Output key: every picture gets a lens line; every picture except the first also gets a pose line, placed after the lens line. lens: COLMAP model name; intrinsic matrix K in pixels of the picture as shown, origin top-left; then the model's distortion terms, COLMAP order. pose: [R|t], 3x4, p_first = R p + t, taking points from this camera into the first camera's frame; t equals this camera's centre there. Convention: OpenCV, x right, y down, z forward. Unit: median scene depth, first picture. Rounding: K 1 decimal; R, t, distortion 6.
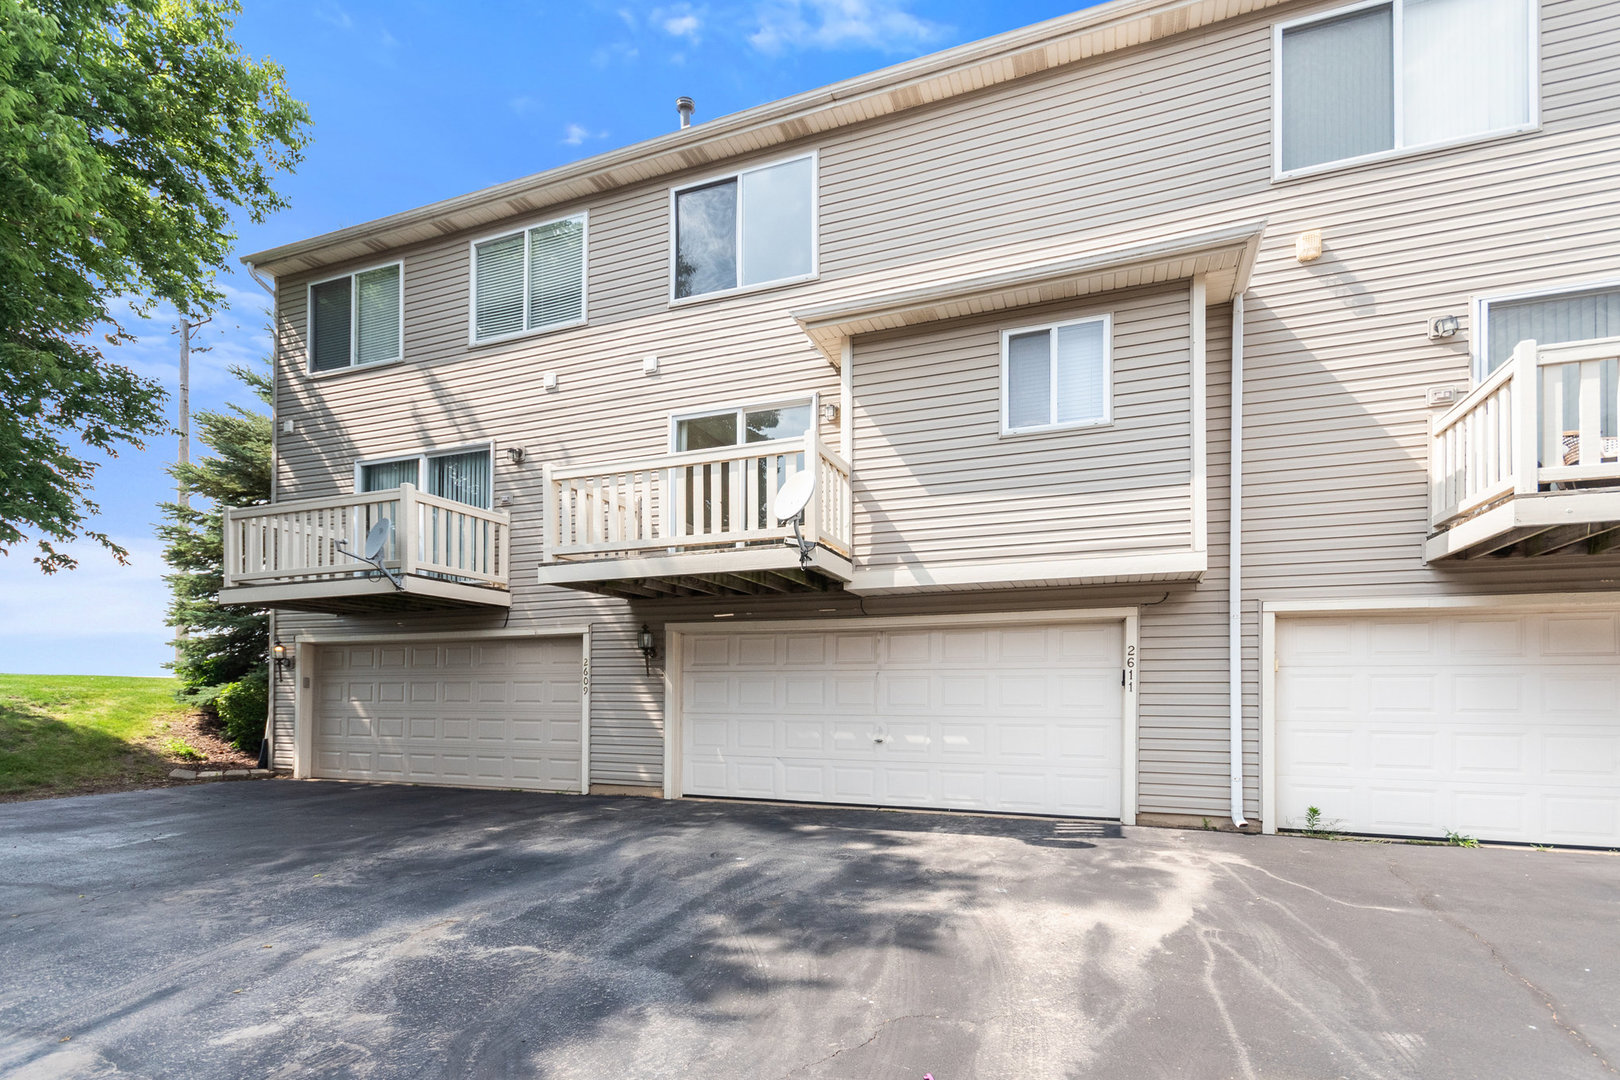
lens RADIAL K [[727.9, 0, 813.5], [0, 727.9, 689.2], [0, 0, 1]] dist [0.007779, -0.000541]
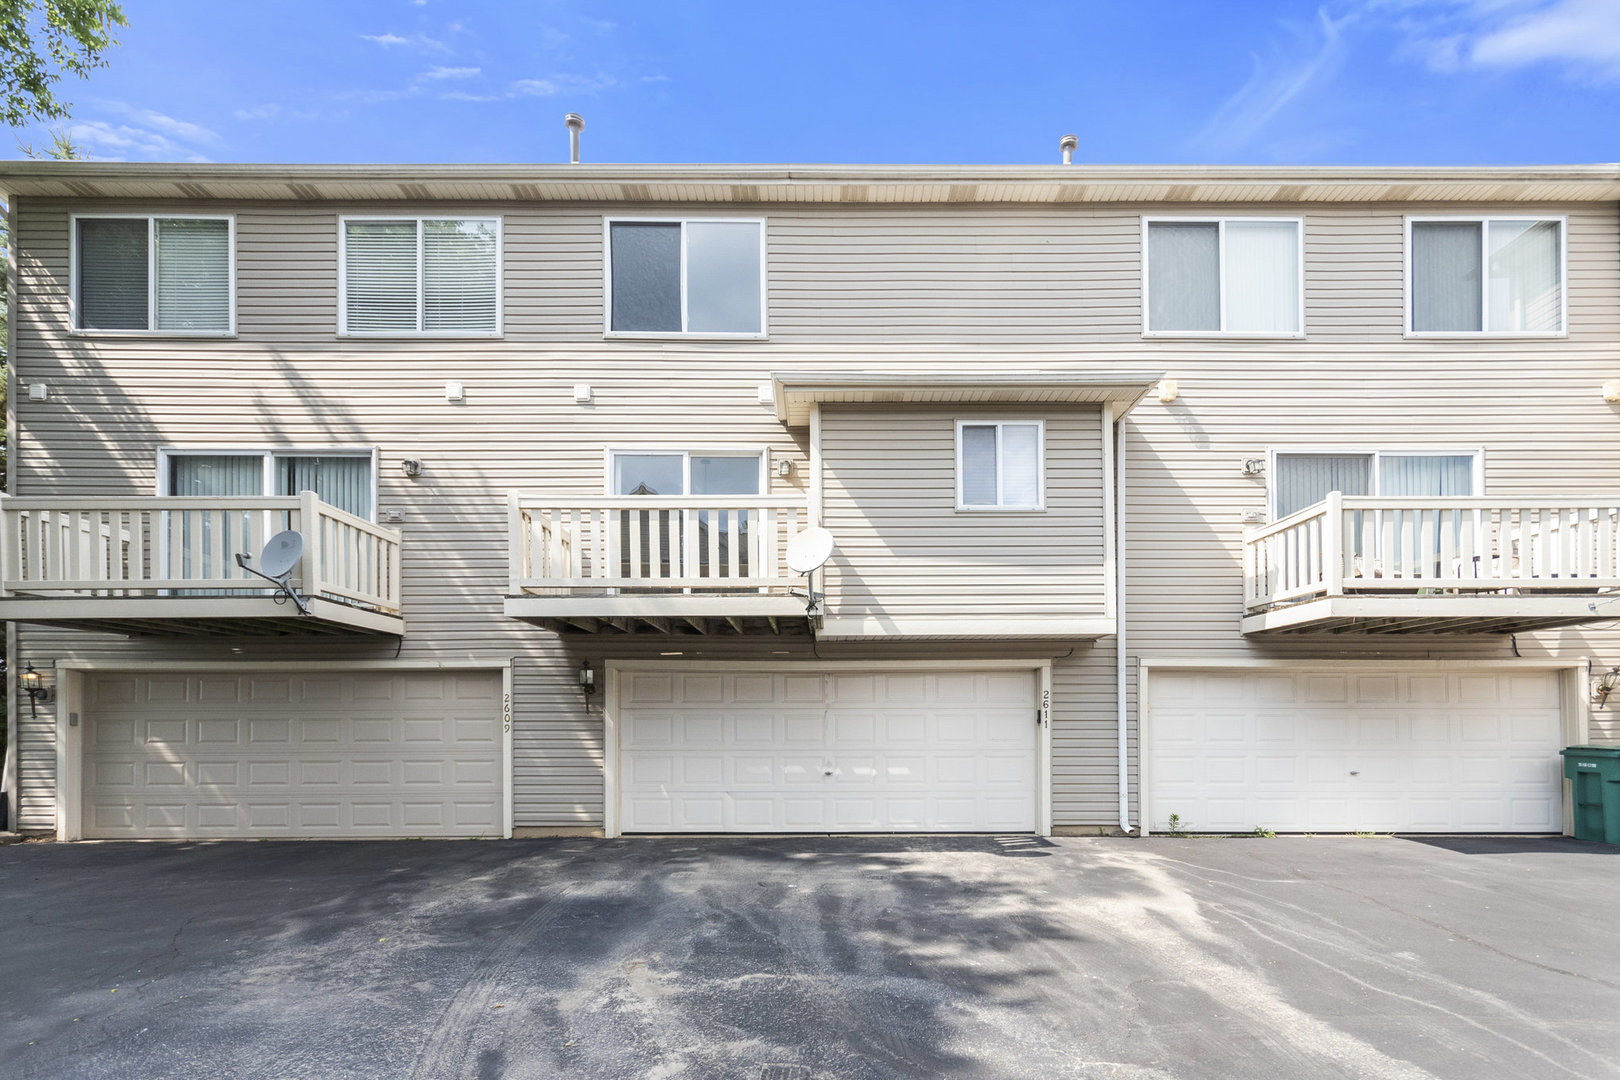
lens RADIAL K [[718.7, 0, 810.6], [0, 718.7, 722.1], [0, 0, 1]] dist [0.006810, -0.000783]
pose [[0.941655, -0.002706, 0.336568, -0.287921], [0.002195, 0.999996, 0.001897, -0.008017], [-0.336572, -0.001048, 0.941657, -0.008031]]
